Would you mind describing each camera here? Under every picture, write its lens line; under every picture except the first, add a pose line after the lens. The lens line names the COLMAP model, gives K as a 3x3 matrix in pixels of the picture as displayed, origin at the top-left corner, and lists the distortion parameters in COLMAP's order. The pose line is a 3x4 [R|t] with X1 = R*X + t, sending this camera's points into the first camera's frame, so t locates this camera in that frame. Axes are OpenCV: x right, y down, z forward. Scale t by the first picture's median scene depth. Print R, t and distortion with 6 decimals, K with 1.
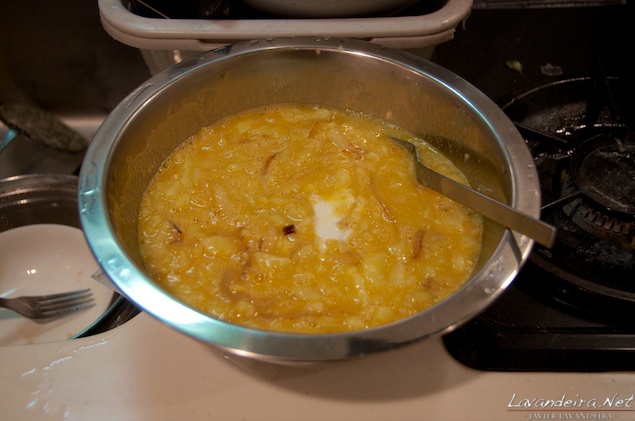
lens RADIAL K [[1005.3, 0, 307.9], [0, 1005.3, 197.2], [0, 0, 1]] dist [0.166150, 0.000000]
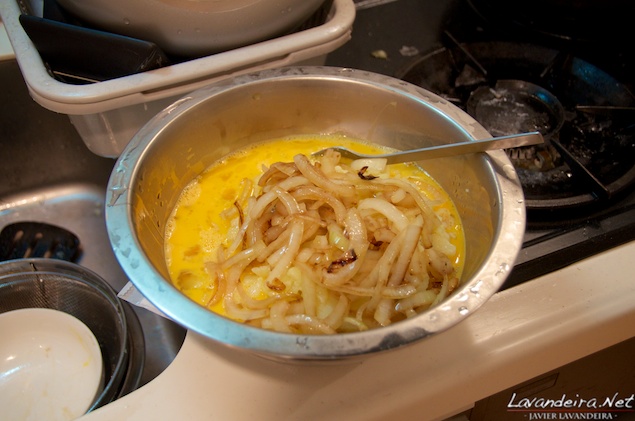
lens RADIAL K [[879.5, 0, 320.0], [0, 879.5, 206.2], [0, 0, 1]] dist [0.132916, 0.000000]
pose [[0.912970, -0.283631, 0.293325, -0.244853], [0.286722, 0.957432, 0.033371, -0.016959], [-0.290304, 0.053636, 0.955430, 0.052644]]
